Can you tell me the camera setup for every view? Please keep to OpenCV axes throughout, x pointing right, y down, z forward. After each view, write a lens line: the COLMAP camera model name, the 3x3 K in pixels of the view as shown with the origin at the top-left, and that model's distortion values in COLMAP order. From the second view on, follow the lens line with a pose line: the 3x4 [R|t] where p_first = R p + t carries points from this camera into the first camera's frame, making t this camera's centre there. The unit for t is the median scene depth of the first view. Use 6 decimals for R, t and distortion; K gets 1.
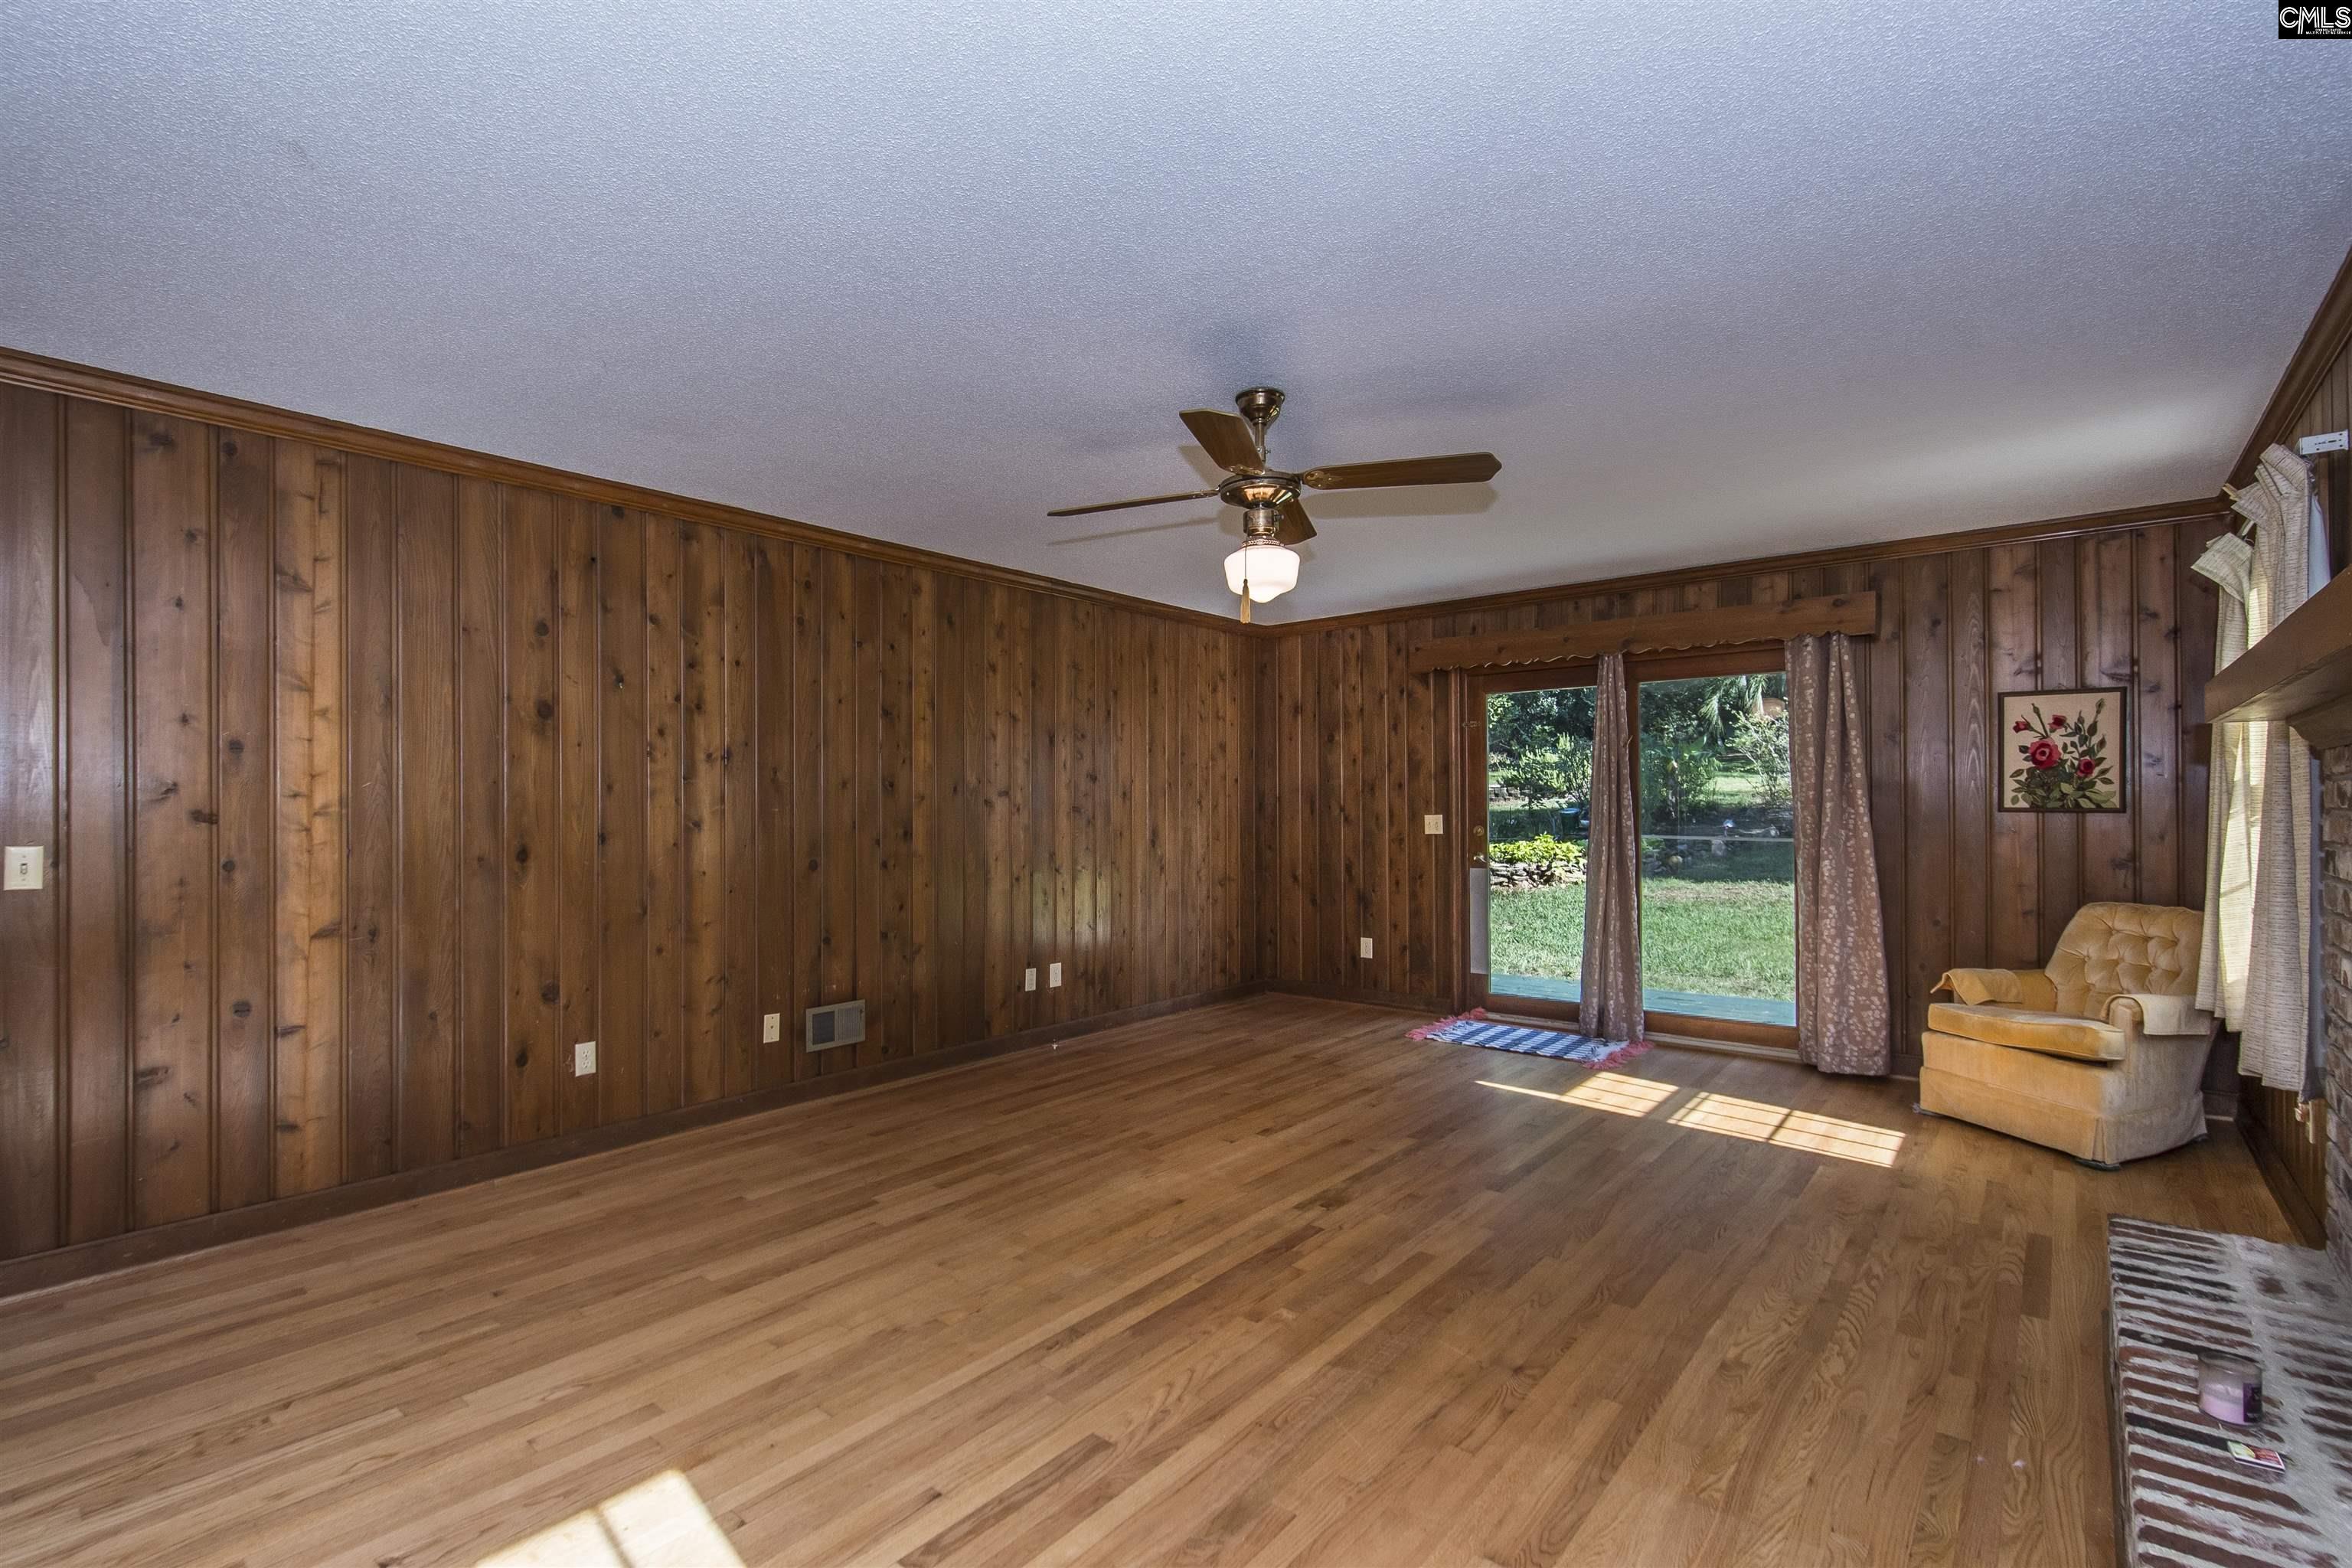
lens RADIAL K [[1068.0, 0, 1148.6], [0, 1068.0, 801.7], [0, 0, 1]] dist [0.002764, 0.000232]
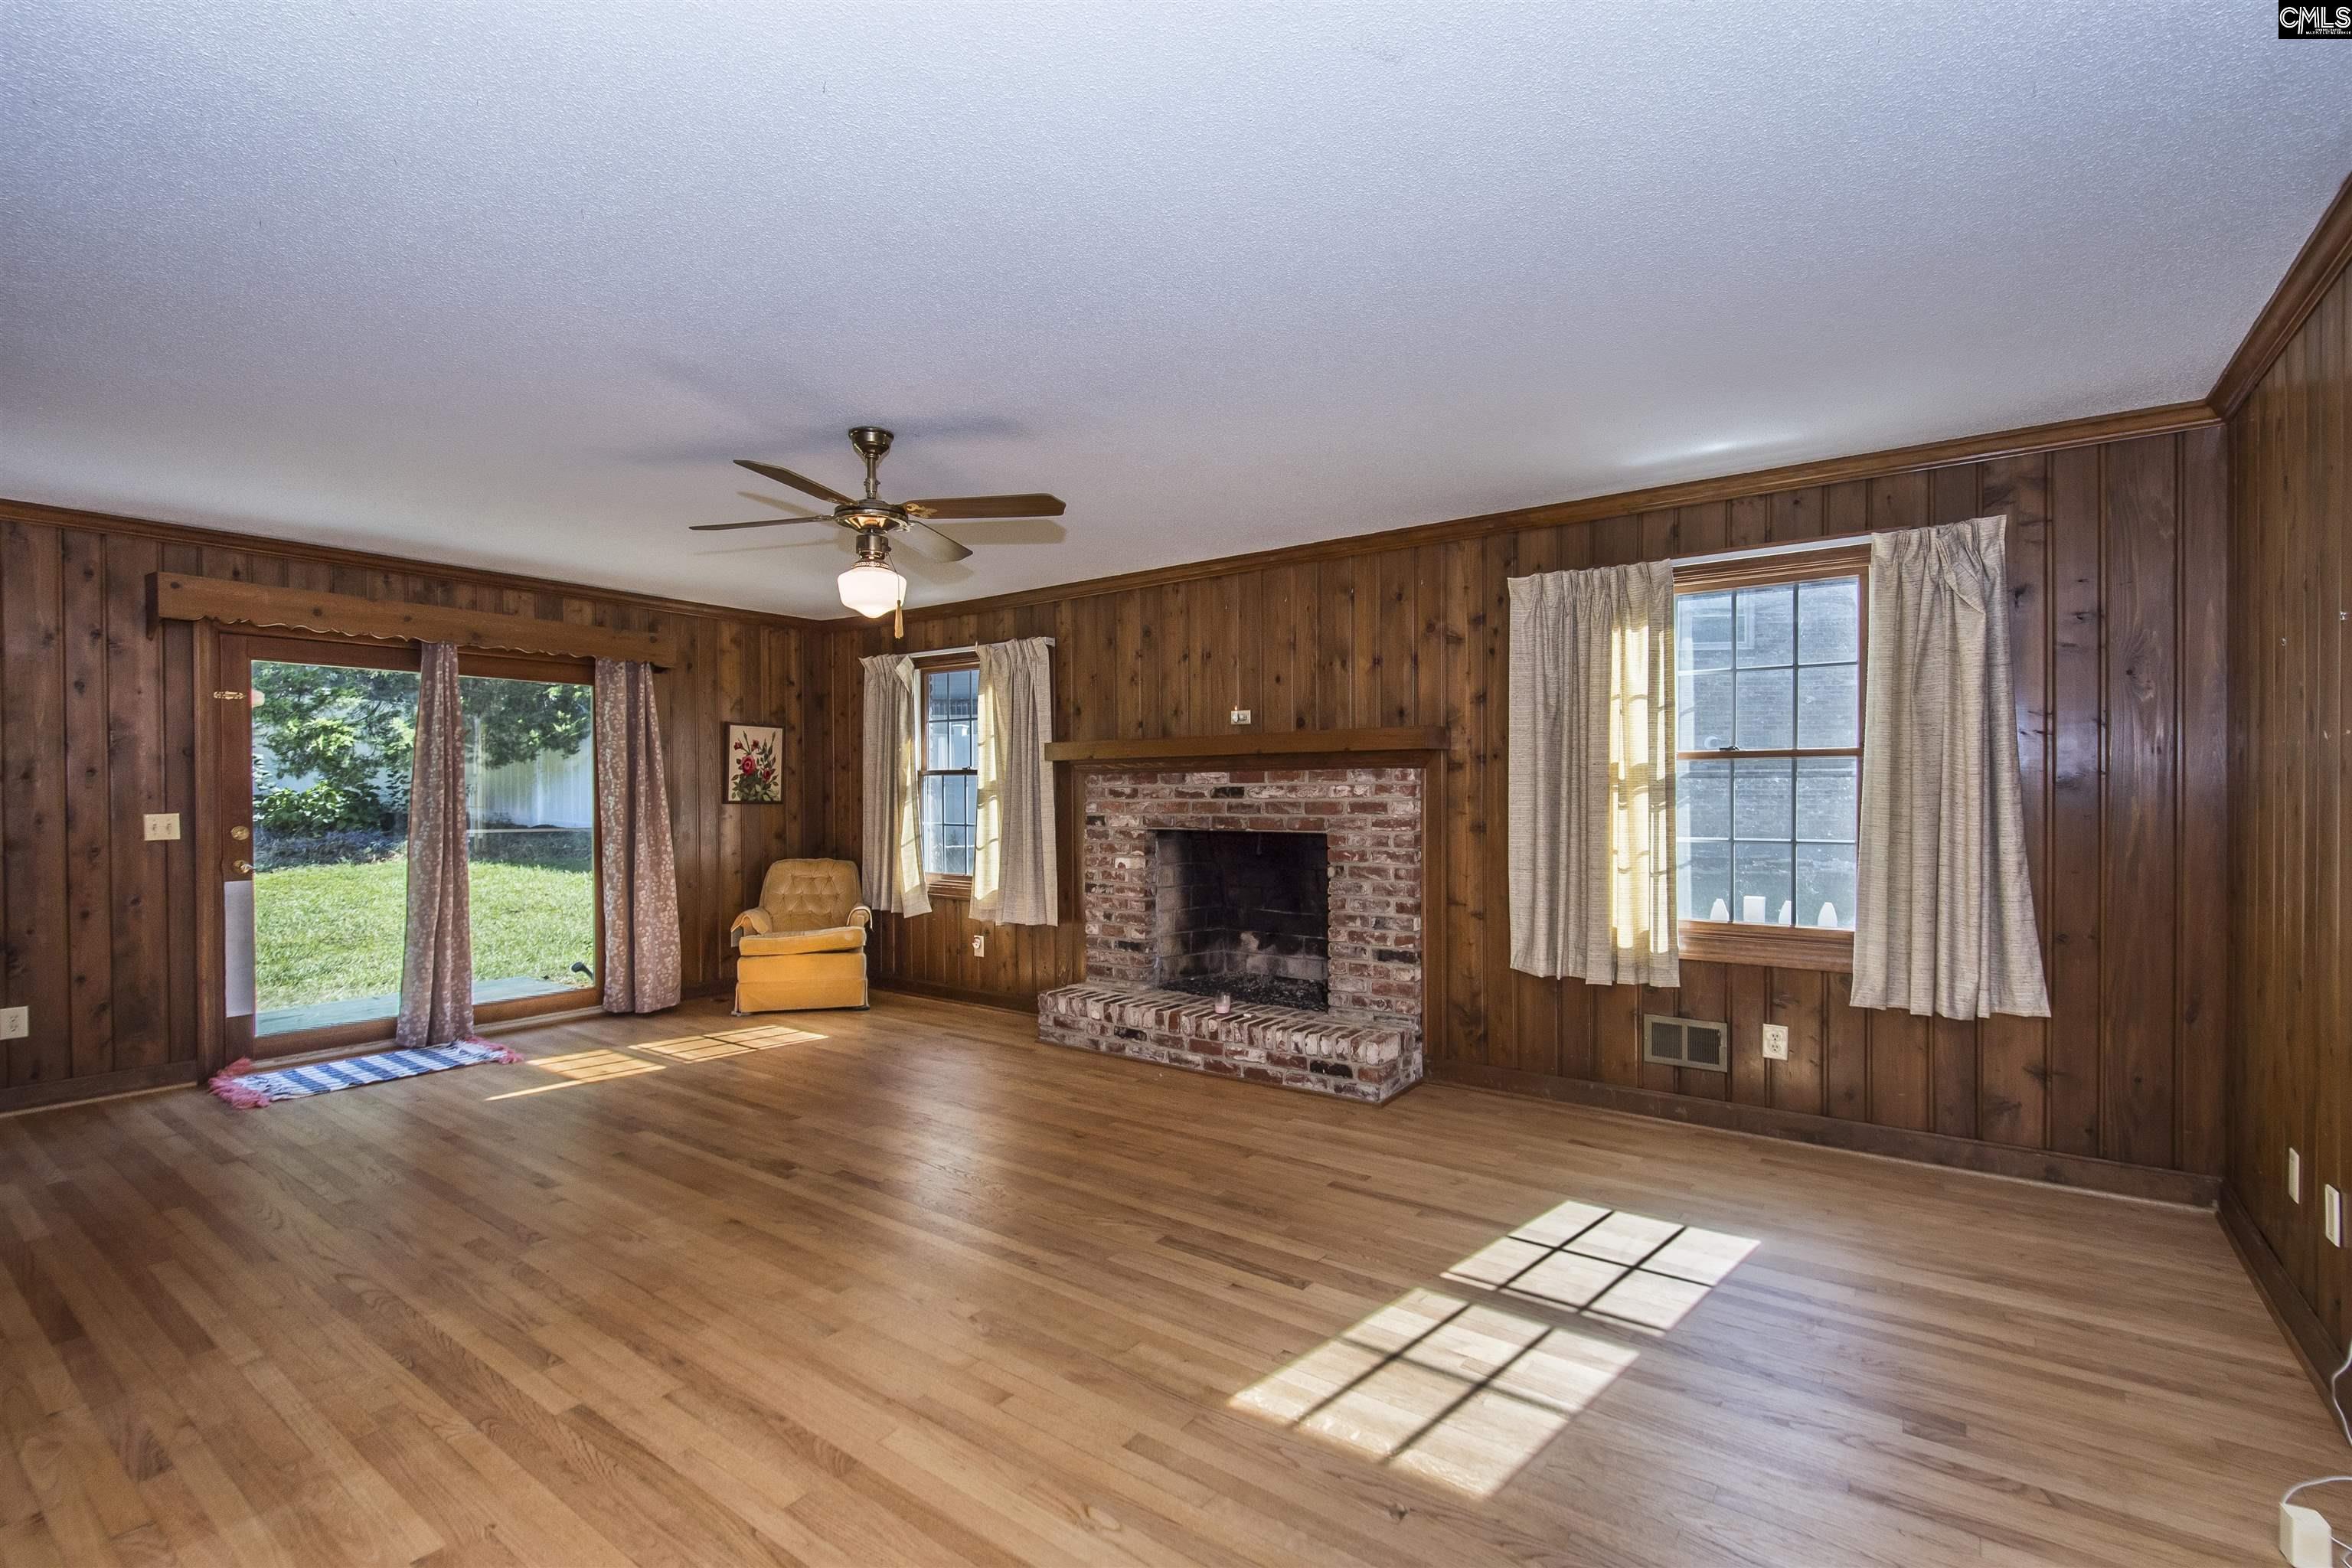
lens RADIAL K [[1068.0, 0, 1148.6], [0, 1068.0, 801.7], [0, 0, 1]] dist [0.002764, 0.000232]
pose [[-0.055518, -0.002030, 0.998456, -0.711739], [0.000400, 0.999998, 0.002055, 0.003992], [-0.998458, 0.000514, -0.055517, 0.531362]]
